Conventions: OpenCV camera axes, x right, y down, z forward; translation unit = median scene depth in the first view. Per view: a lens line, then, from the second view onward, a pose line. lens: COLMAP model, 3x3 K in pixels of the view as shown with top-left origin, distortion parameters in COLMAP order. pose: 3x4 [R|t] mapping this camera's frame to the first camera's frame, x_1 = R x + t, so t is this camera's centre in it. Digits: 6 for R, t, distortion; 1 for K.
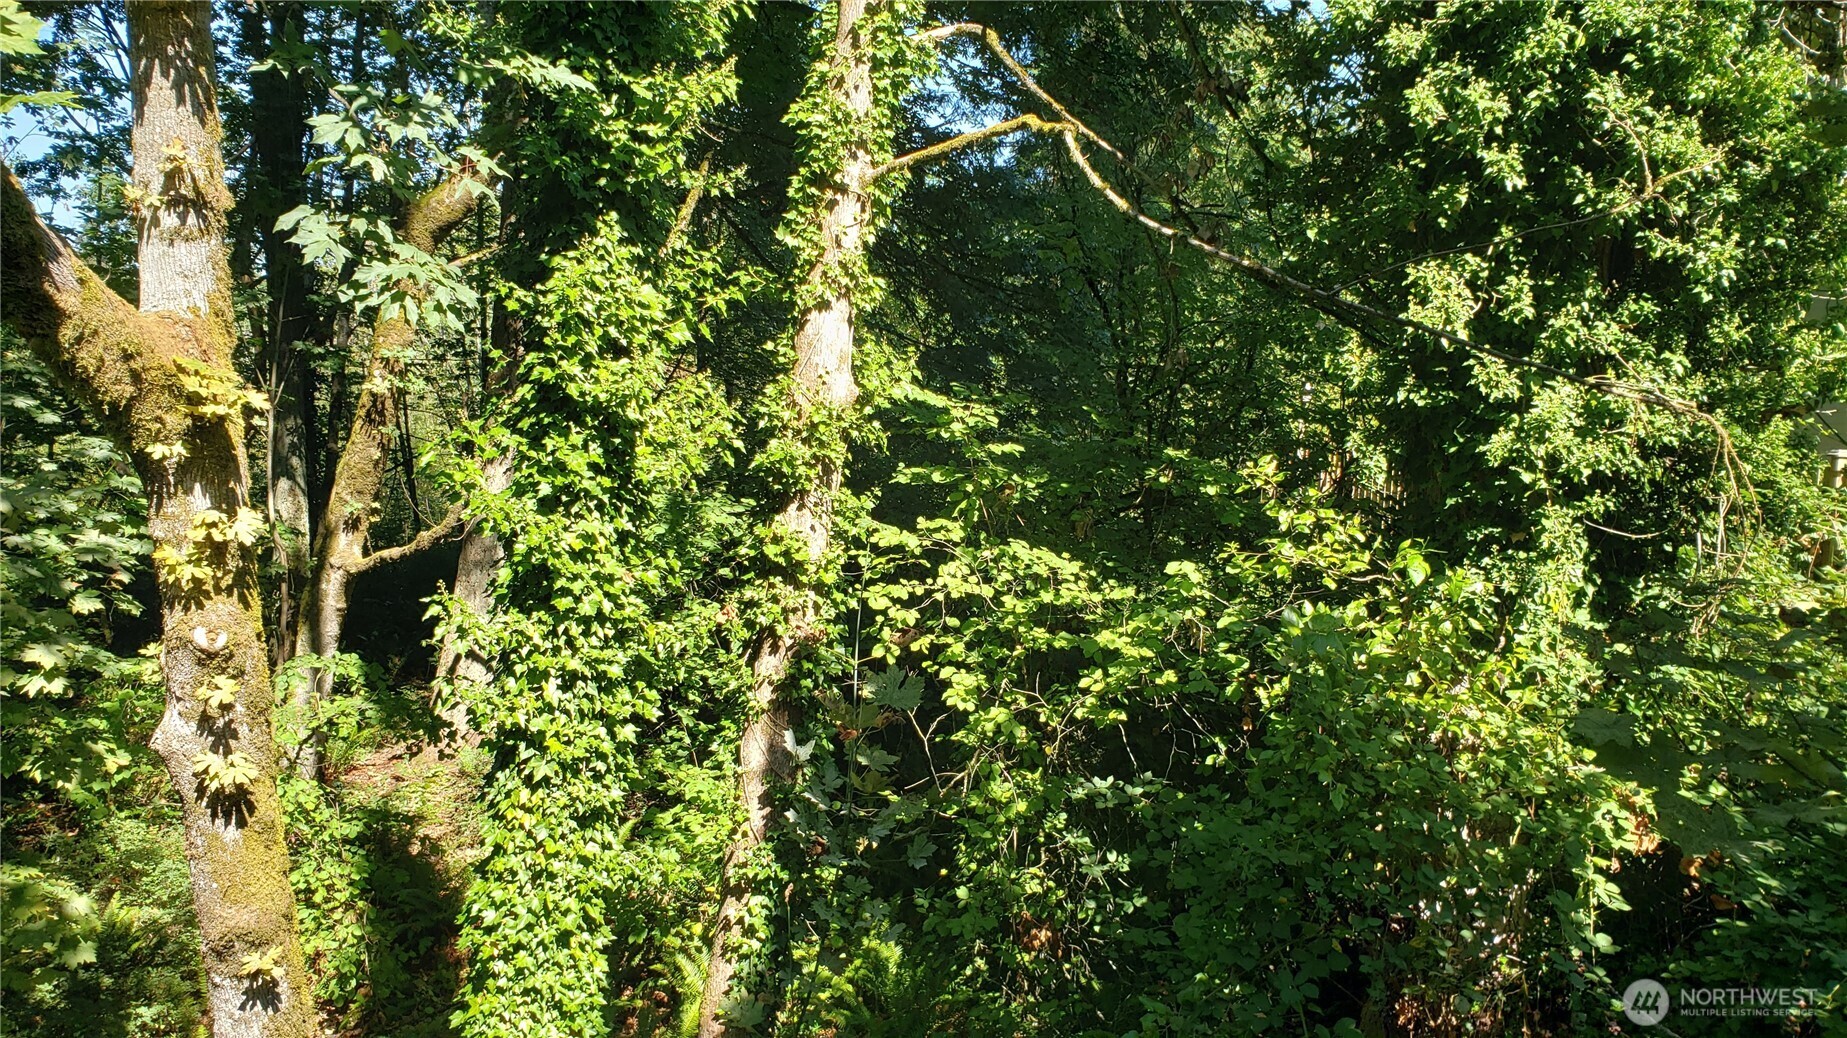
lens RADIAL K [[1397.5, 0, 891.5], [0, 1397.5, 526.9], [0, 0, 1]] dist [0.048378, -0.035770]
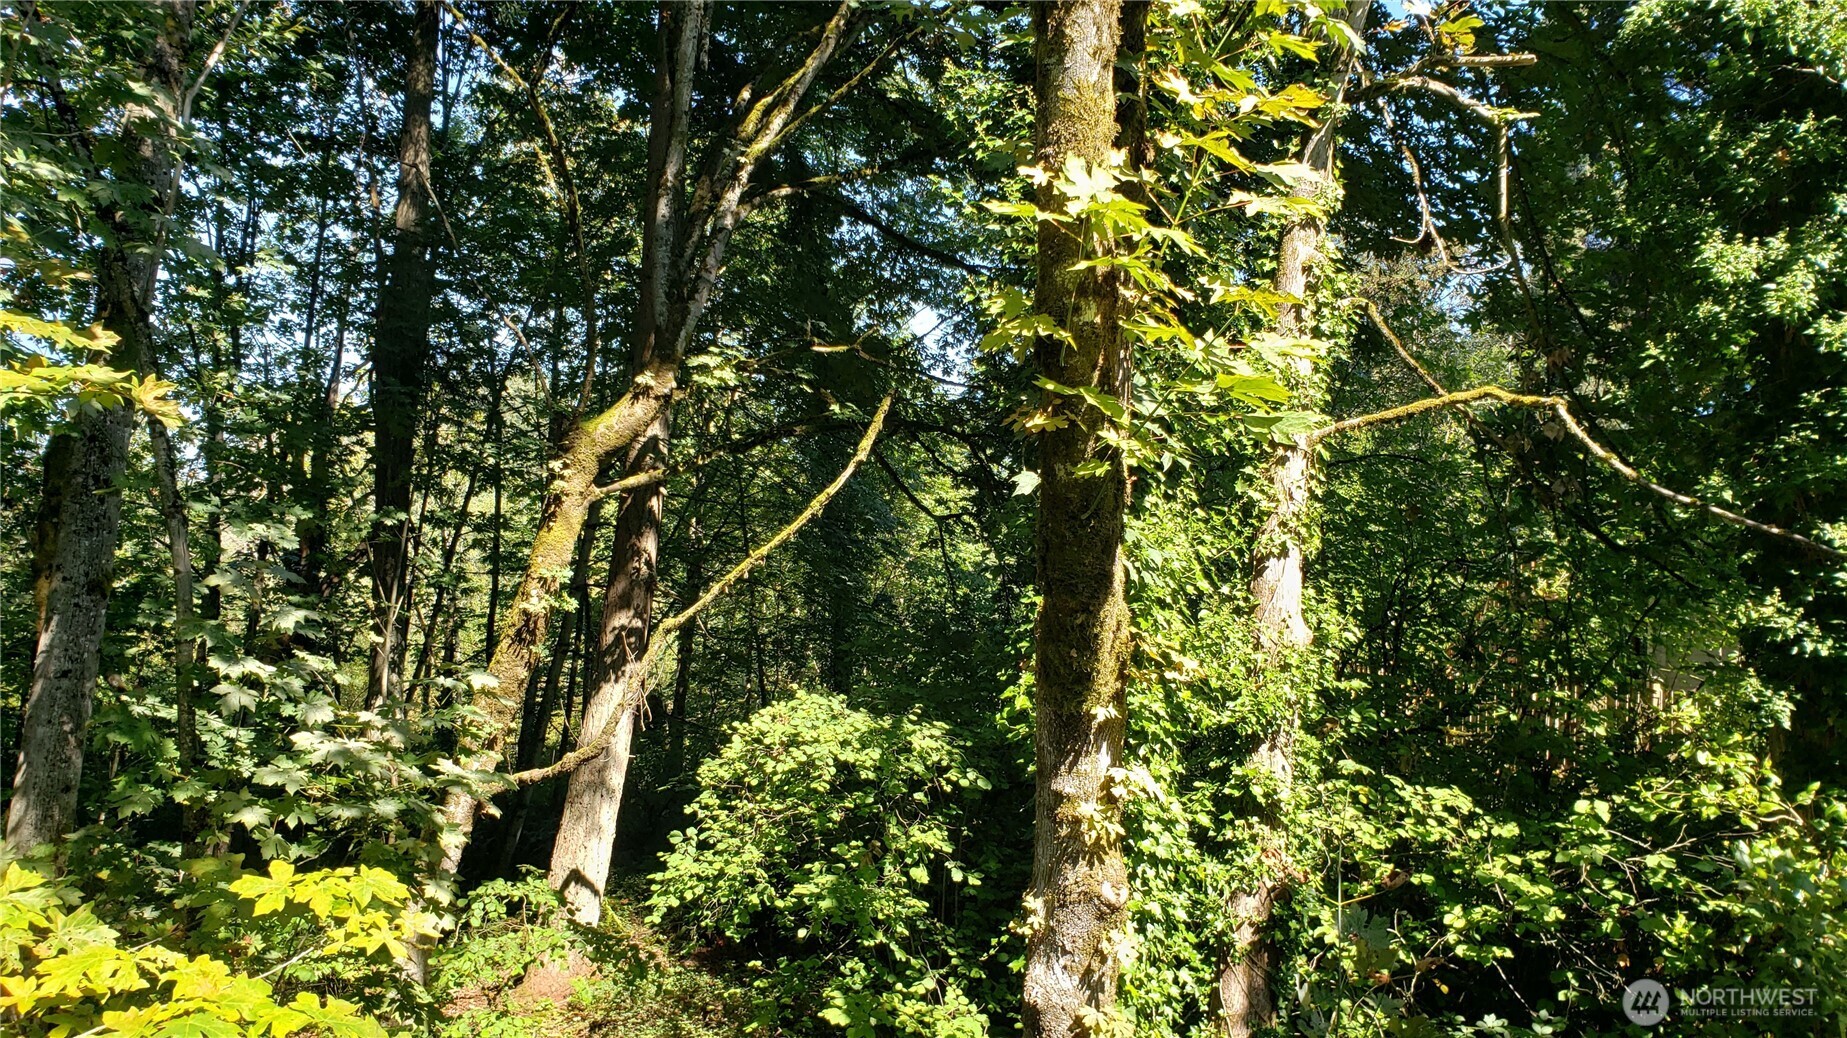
lens RADIAL K [[1402.1, 0, 923.5], [0, 1402.1, 519.0], [0, 0, 1]] dist [-0.002672, -0.001218]
pose [[0.997839, 0.016360, 0.063641, -0.663297], [-0.006233, 0.987709, -0.156179, -0.029854], [-0.065414, 0.155445, 0.985676, -0.050431]]
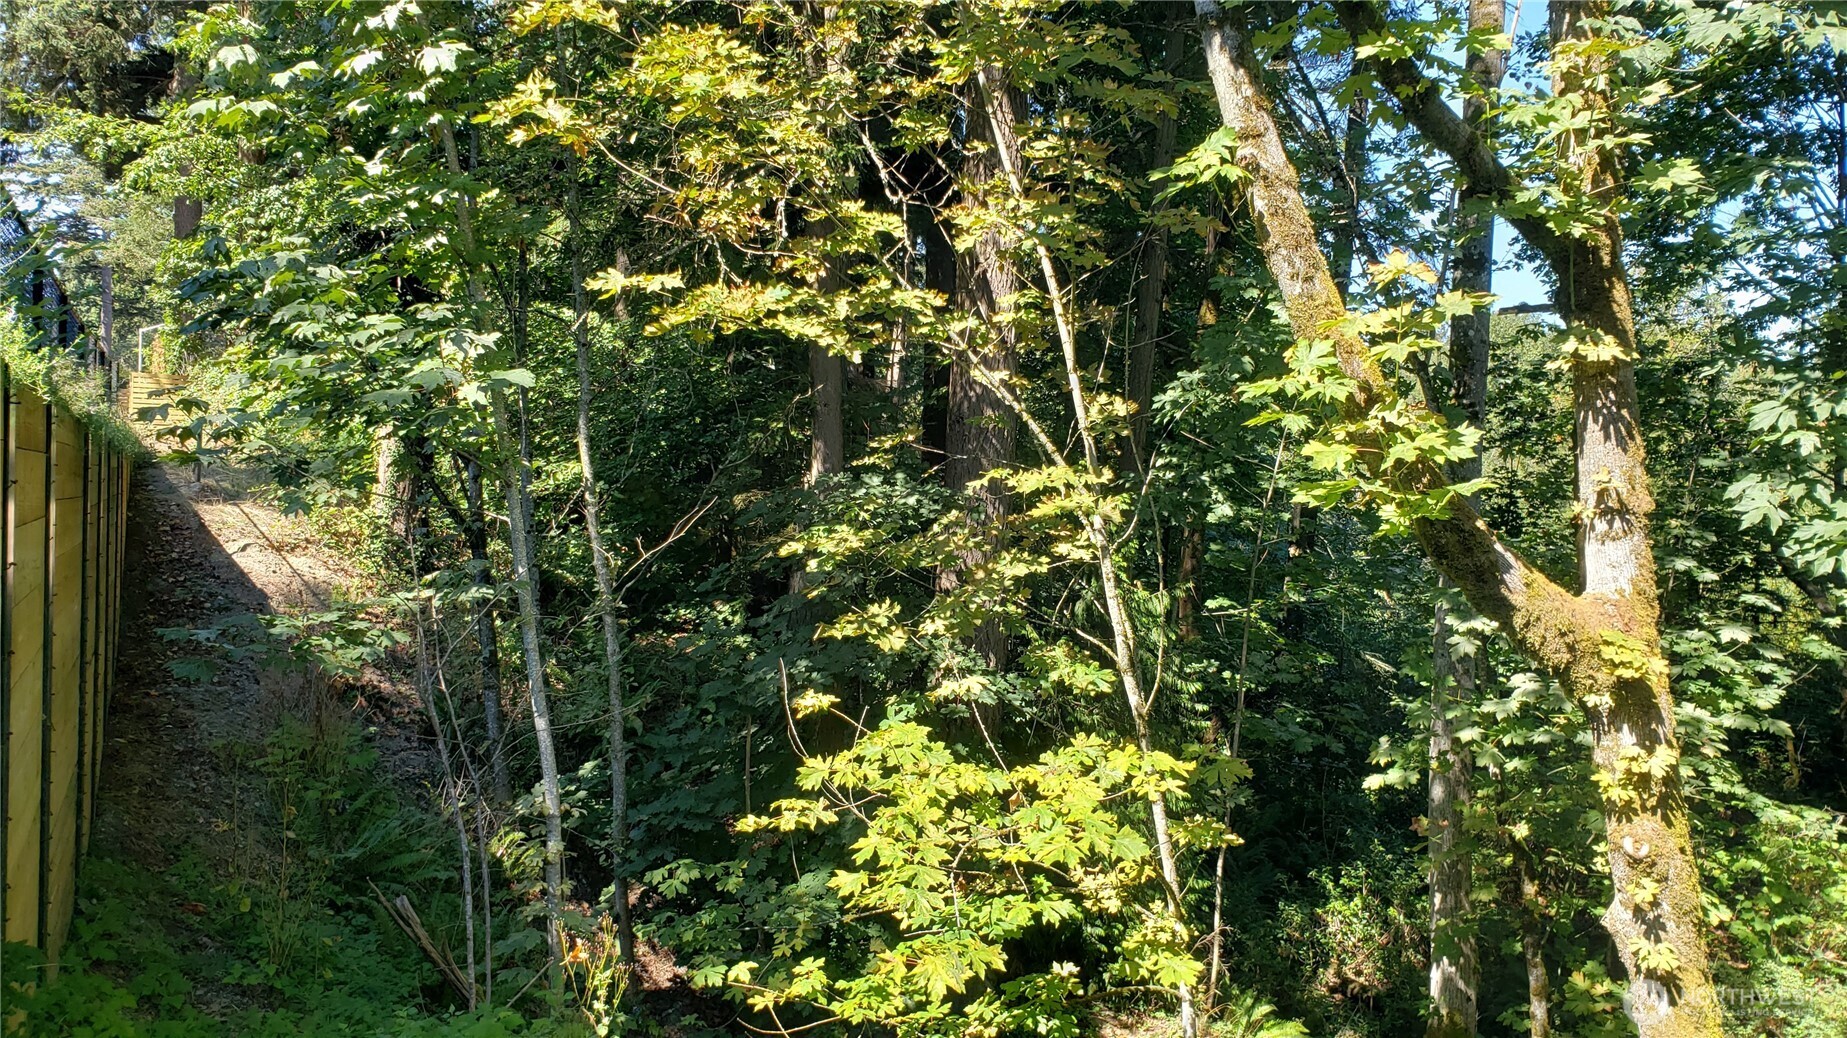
lens RADIAL K [[1402.1, 0, 923.5], [0, 1402.1, 519.0], [0, 0, 1]] dist [-0.002672, -0.001218]
pose [[0.462036, -0.044340, -0.885752, 0.336656], [-0.034147, 0.997119, -0.067728, -0.104033], [0.886203, 0.061539, 0.459191, -0.159791]]
